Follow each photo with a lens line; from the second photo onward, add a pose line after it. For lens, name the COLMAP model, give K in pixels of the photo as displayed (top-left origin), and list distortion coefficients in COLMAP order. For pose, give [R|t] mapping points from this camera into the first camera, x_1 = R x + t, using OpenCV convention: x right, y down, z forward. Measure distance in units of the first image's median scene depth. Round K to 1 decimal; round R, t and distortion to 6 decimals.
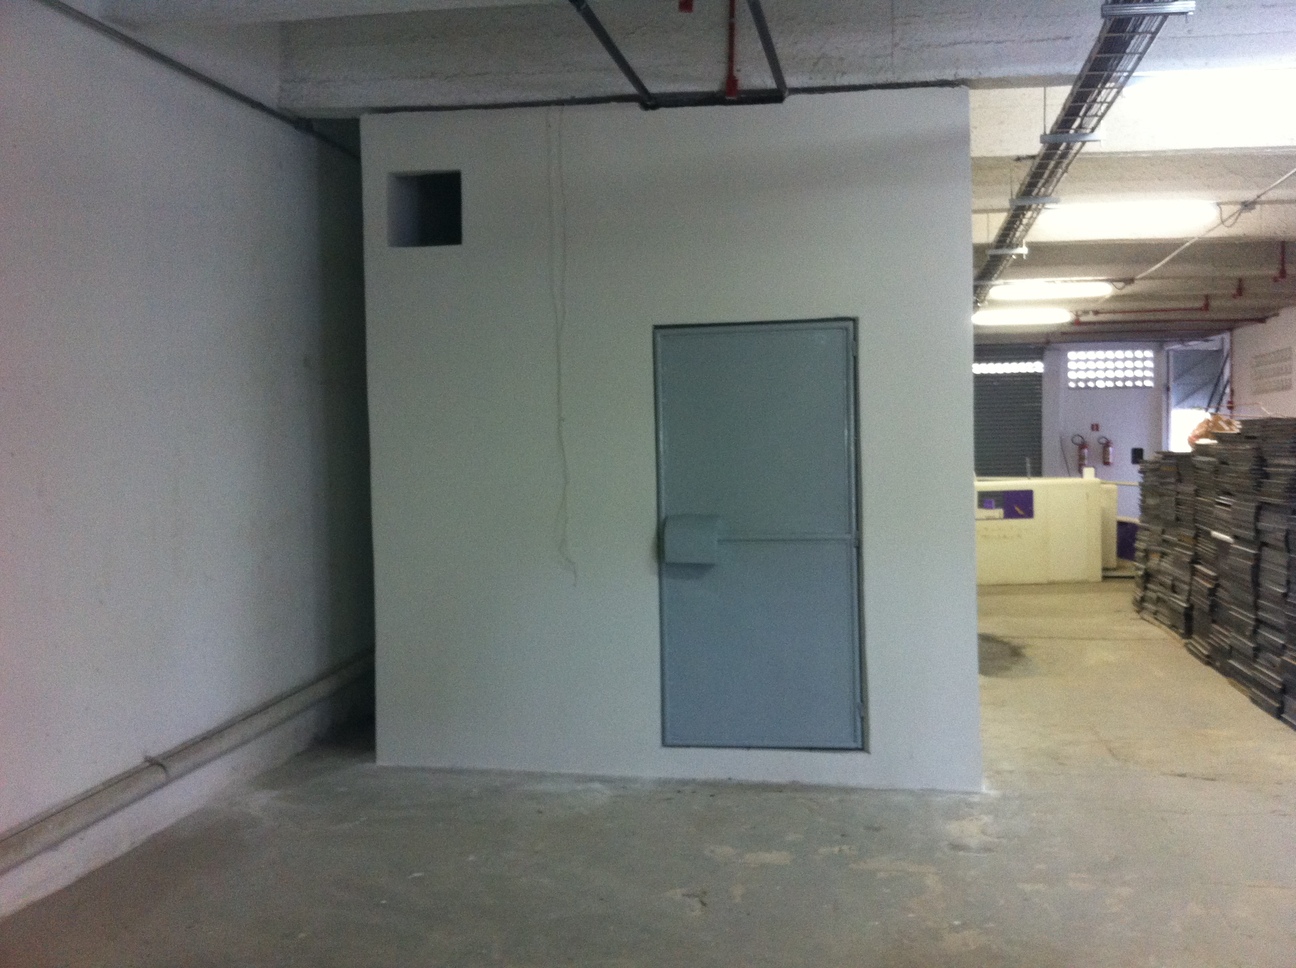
lens RADIAL K [[1217.9, 0, 624.1], [0, 1217.9, 490.7], [0, 0, 1]] dist [0.350537, -1.071446]
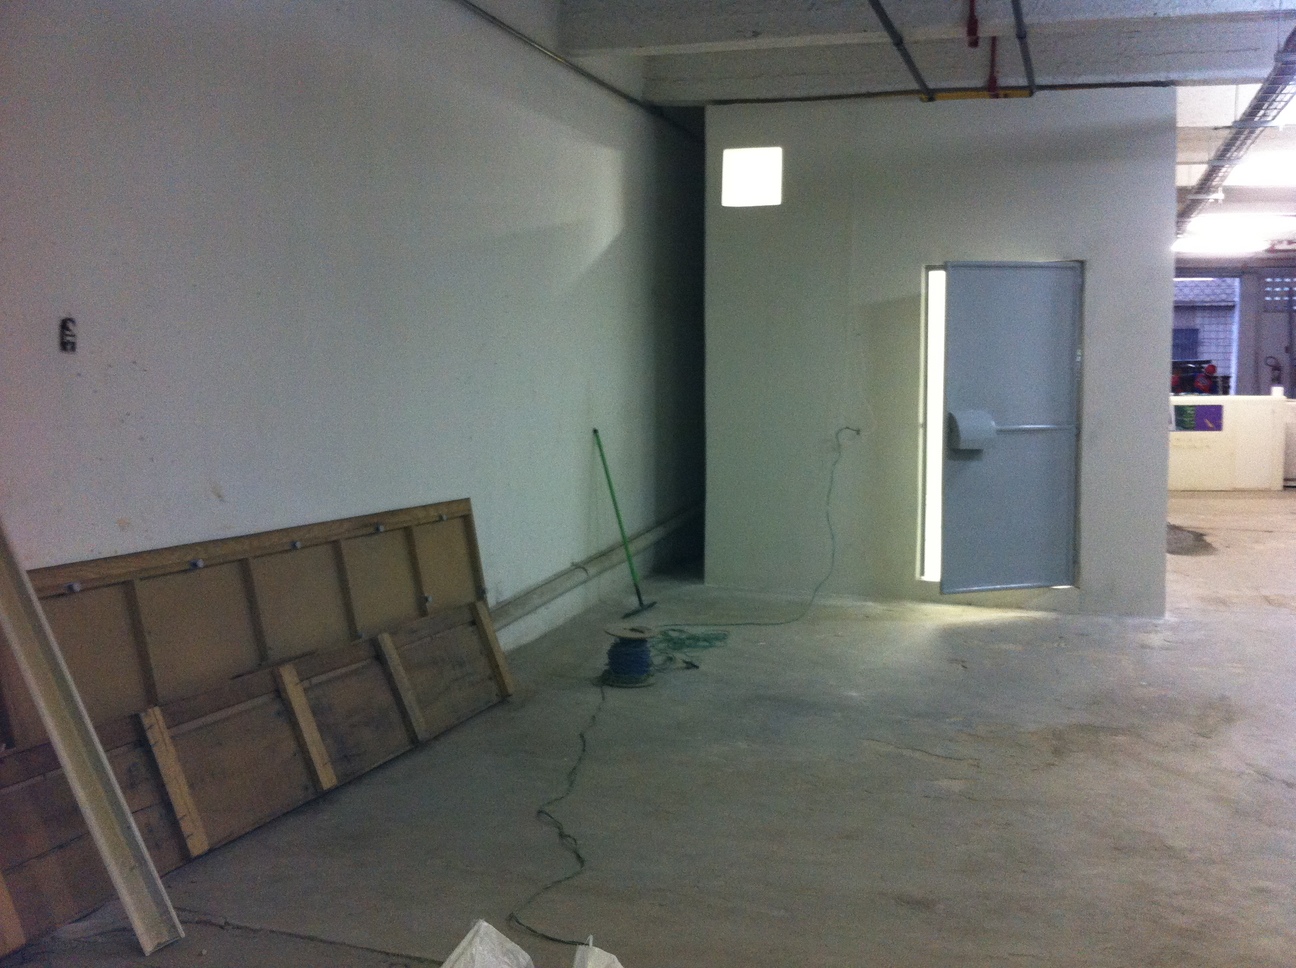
lens RADIAL K [[1199.3, 0, 648.0], [0, 1199.3, 484.0], [0, 0, 1]] dist [0.050879, -0.174260]
pose [[0.991113, 0.026619, -0.130332, -0.091794], [-0.018102, 0.997649, 0.066100, 0.020978], [0.131785, -0.063153, 0.989265, -0.315609]]
